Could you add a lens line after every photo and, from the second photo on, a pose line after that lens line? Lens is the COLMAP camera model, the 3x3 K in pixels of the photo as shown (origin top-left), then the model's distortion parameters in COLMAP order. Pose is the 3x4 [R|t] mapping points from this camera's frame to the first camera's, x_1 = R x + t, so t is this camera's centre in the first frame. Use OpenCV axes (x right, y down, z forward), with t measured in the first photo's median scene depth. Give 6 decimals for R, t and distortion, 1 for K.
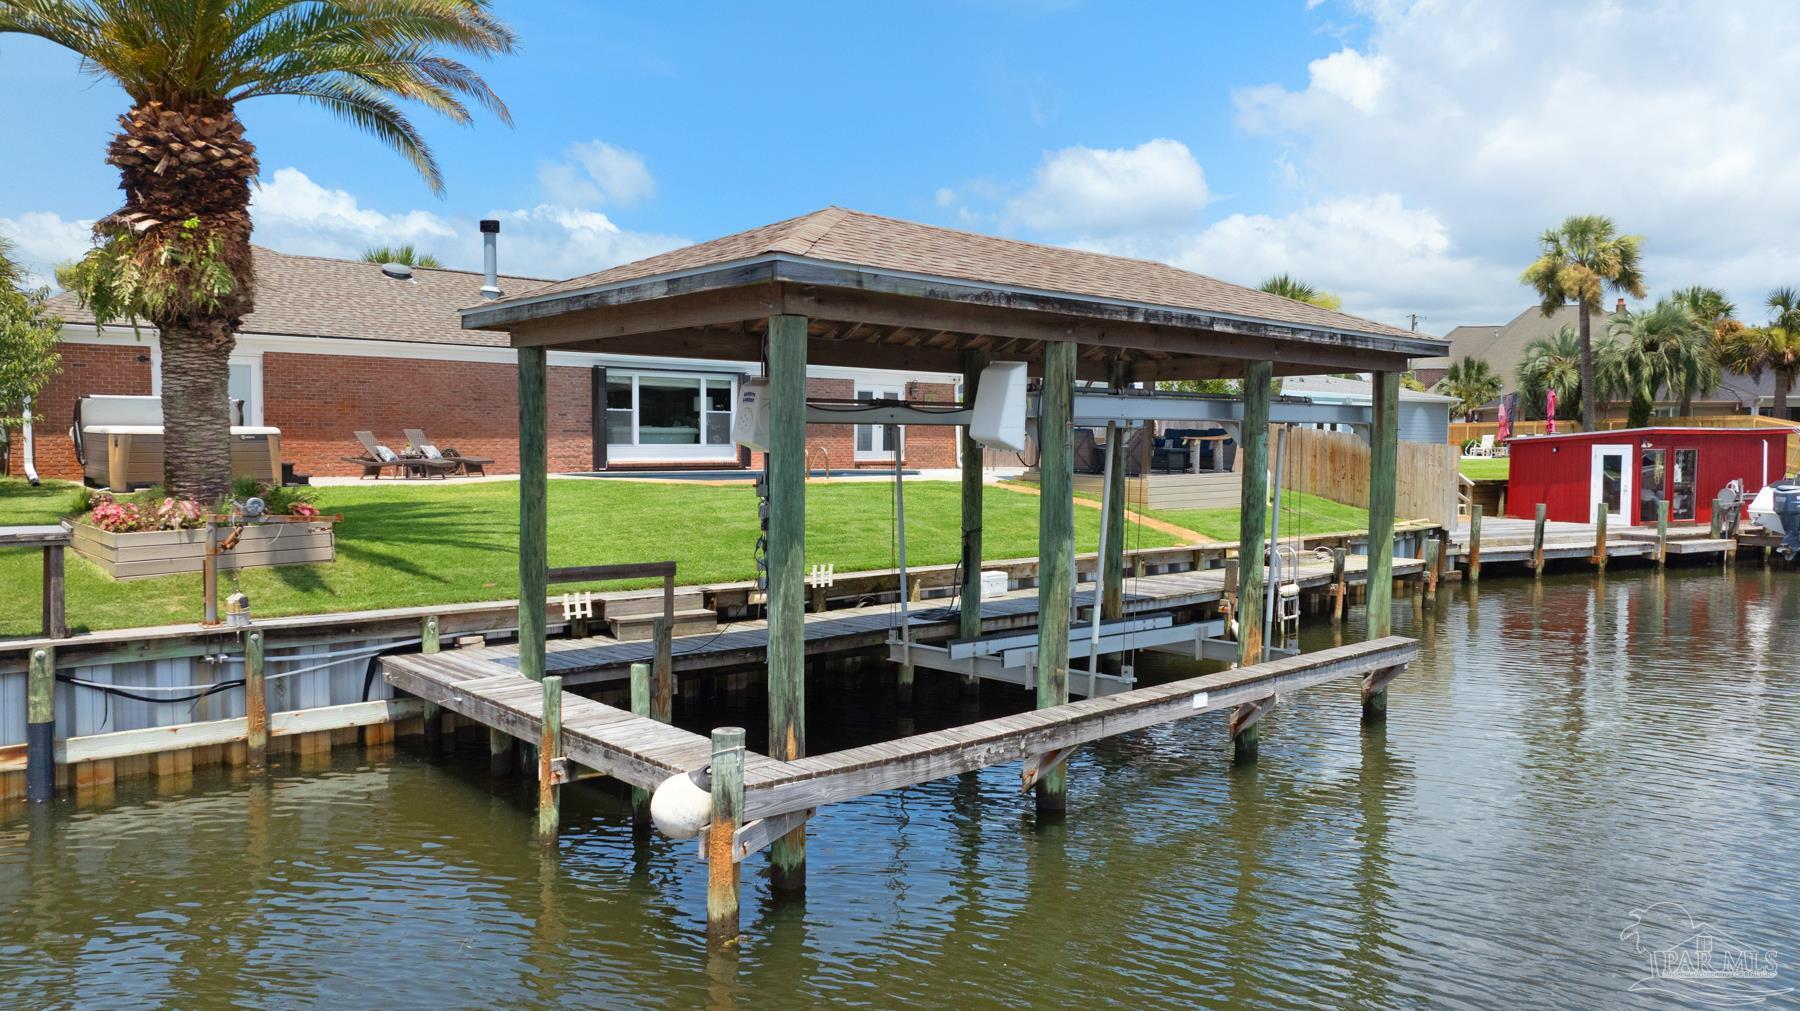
lens RADIAL K [[1259.7, 0, 900.0], [0, 1259.7, 505.5], [0, 0, 1]] dist [-0.006040, -0.041279]
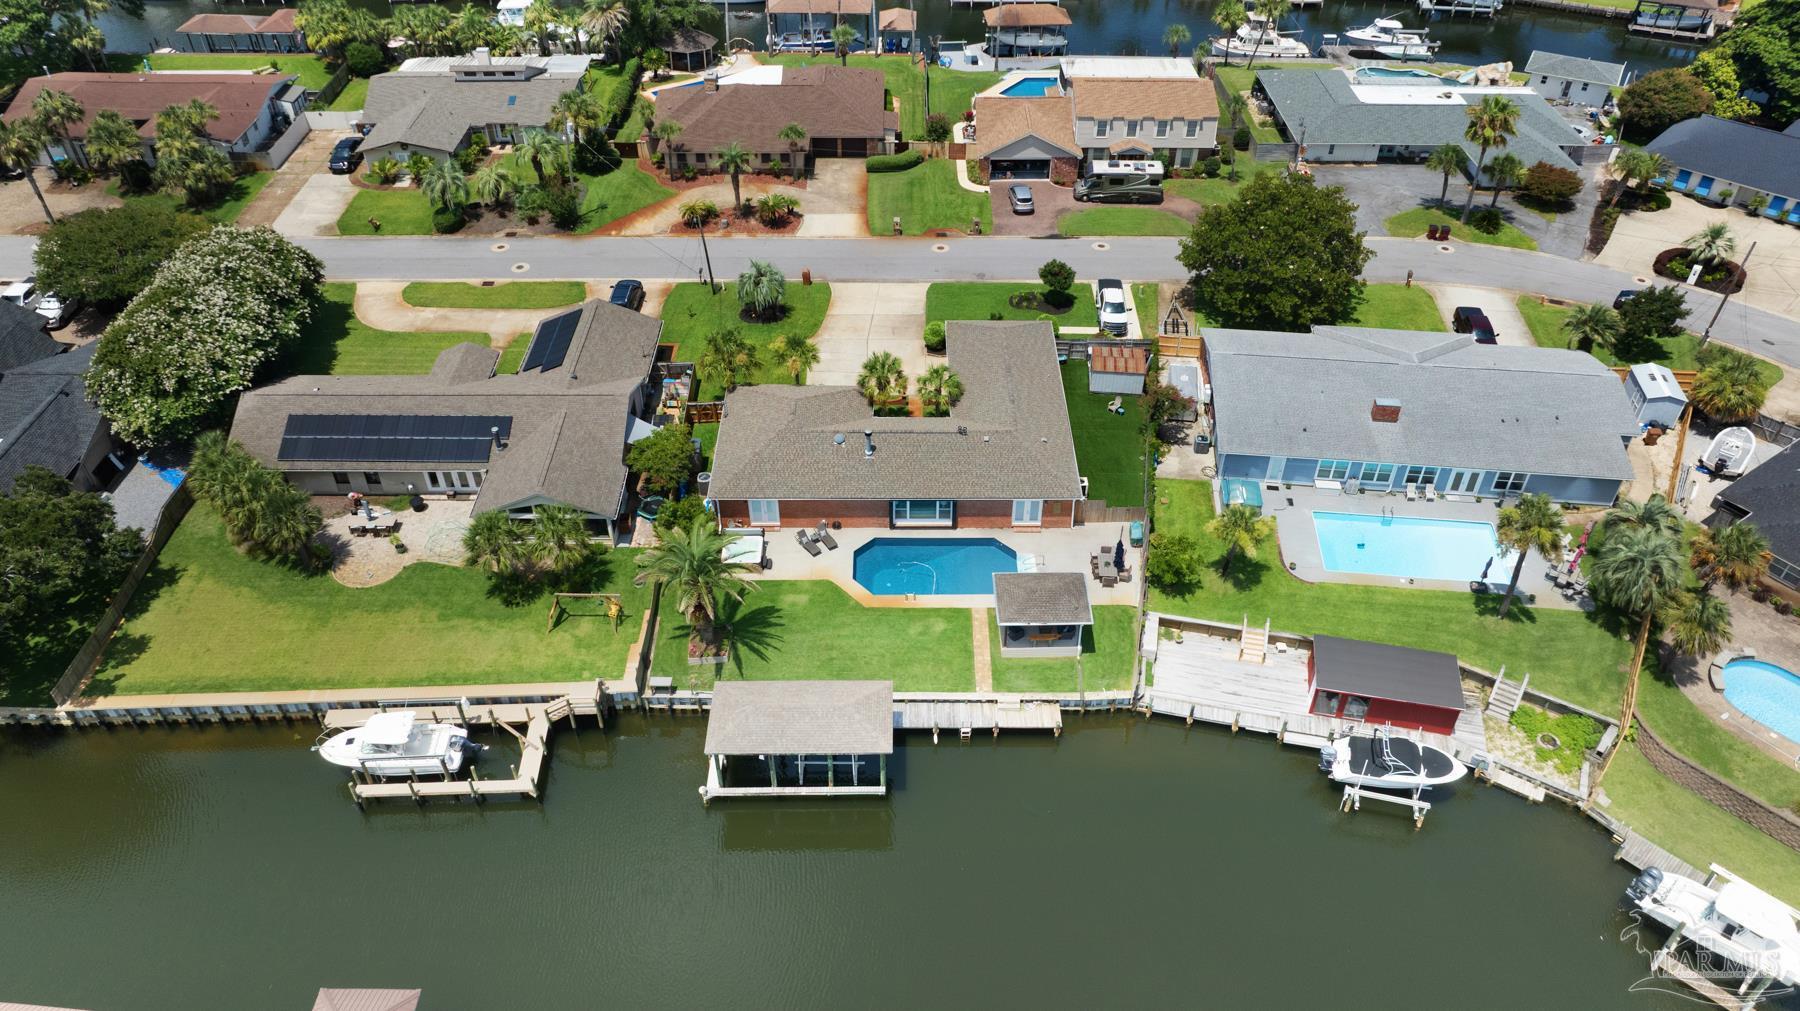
lens RADIAL K [[1270.0, 0, 900.0], [0, 1270.0, 505.5], [0, 0, 1]] dist [-0.045656, 0.052104]
pose [[0.742652, 0.430064, -0.513335, 1.205162], [-0.031346, 0.788024, 0.614846, -1.806126], [0.668943, -0.440526, 0.598709, -0.648538]]
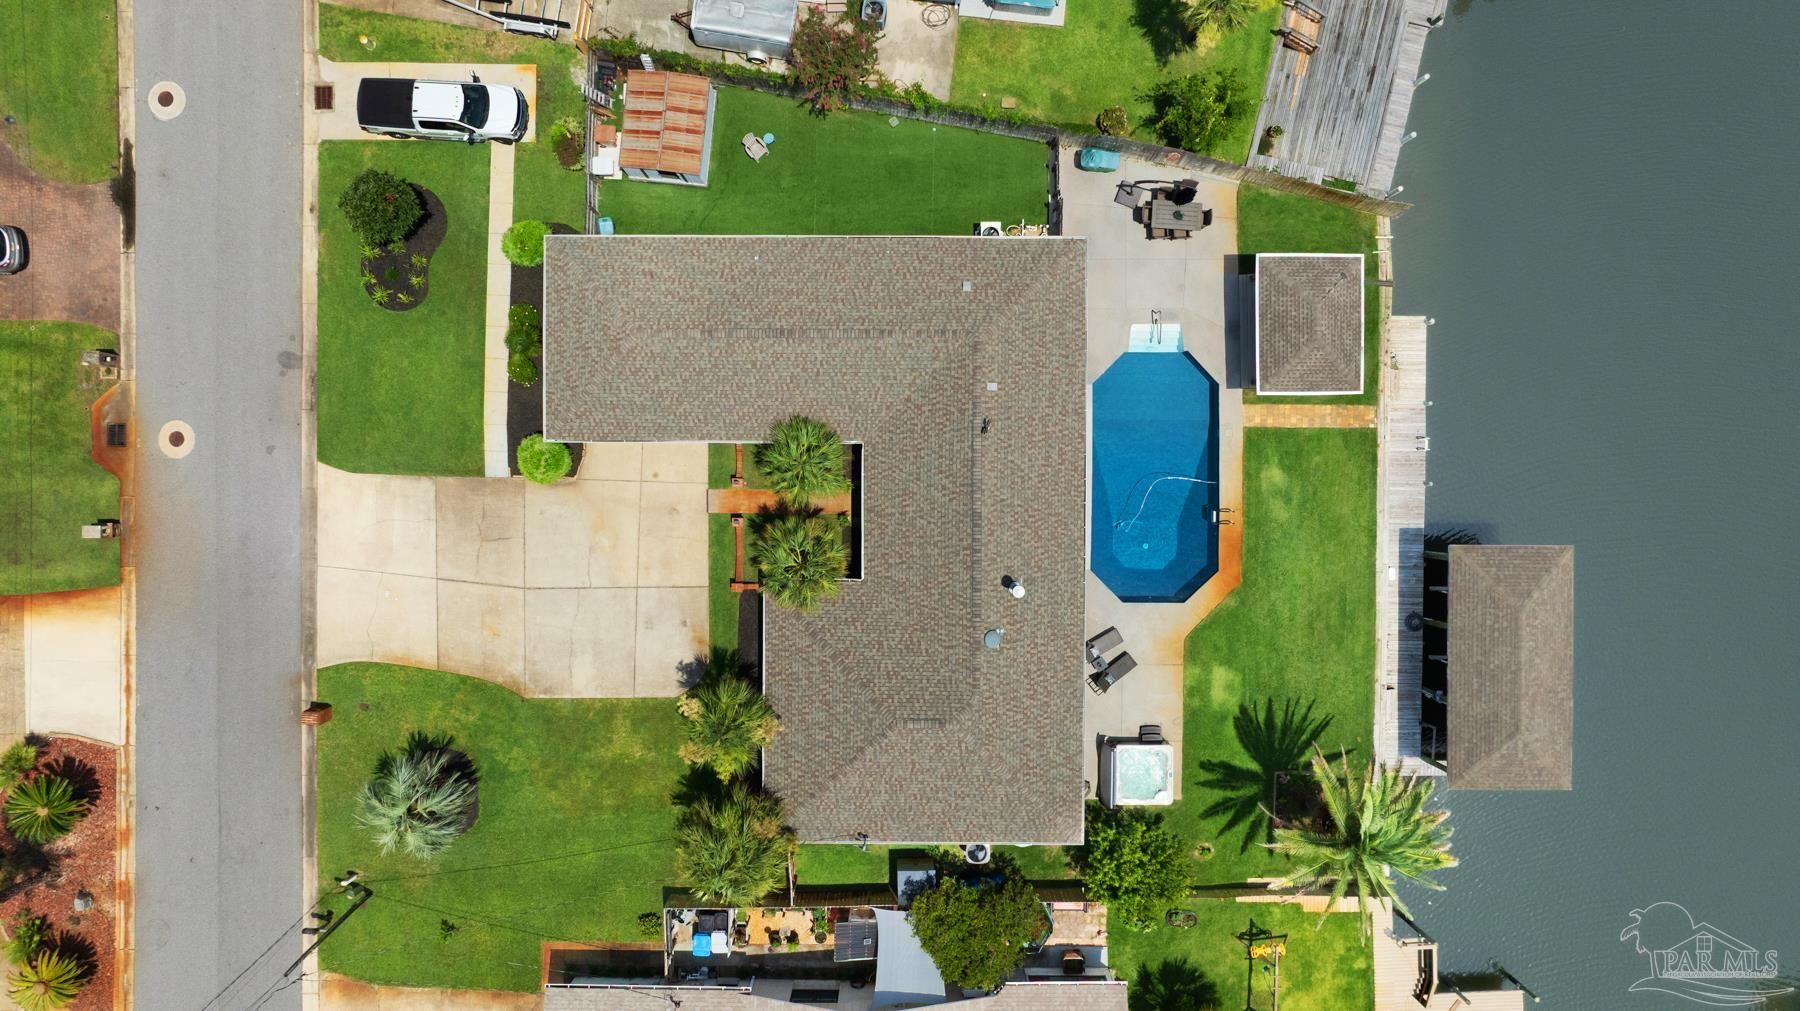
lens RADIAL K [[1270.0, 0, 900.0], [0, 1270.0, 505.5], [0, 0, 1]] dist [-0.045656, 0.052104]
pose [[0.674685, -0.737698, -0.024534, -0.320950], [0.051169, 0.013588, 0.998598, -1.831401], [-0.736330, -0.674994, 0.046915, 1.145446]]
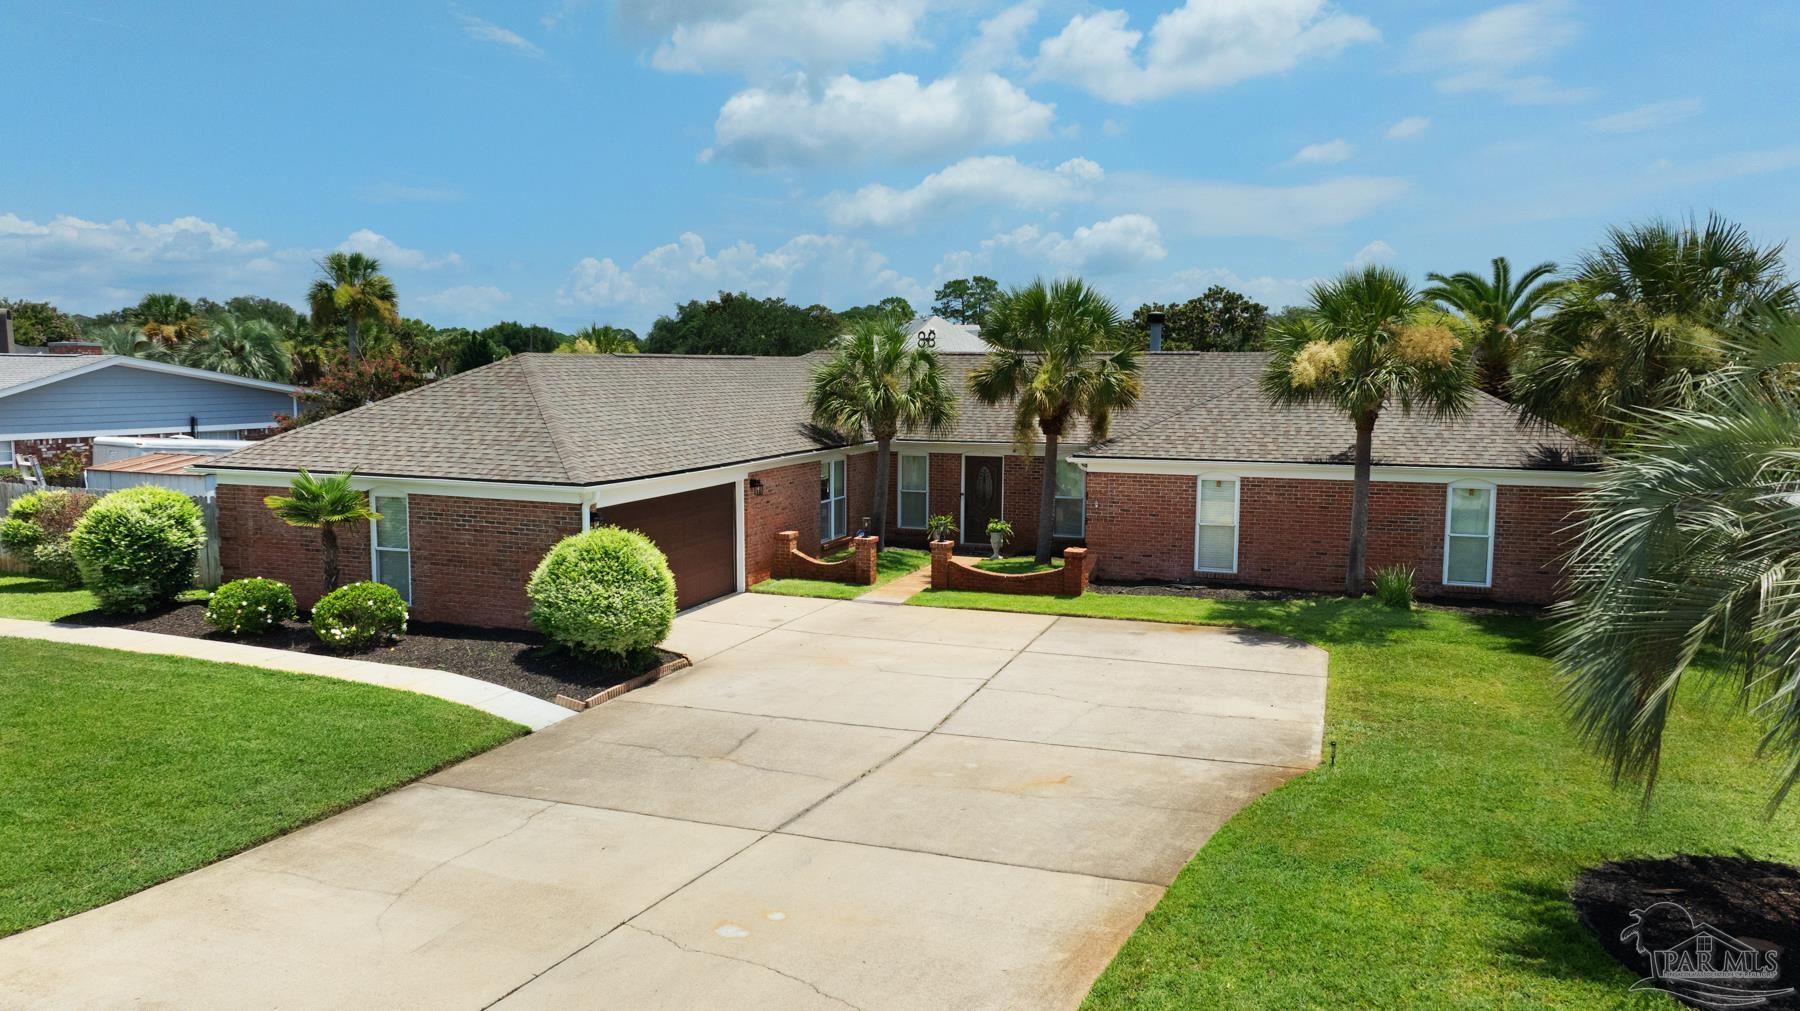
lens RADIAL K [[1270.0, 0, 900.0], [0, 1270.0, 505.5], [0, 0, 1]] dist [-0.045656, 0.052104]
pose [[-0.464473, -0.103800, 0.879483, -1.271385], [0.035161, 0.990163, 0.135432, -0.218758], [-0.884889, 0.093828, -0.456254, 1.793415]]
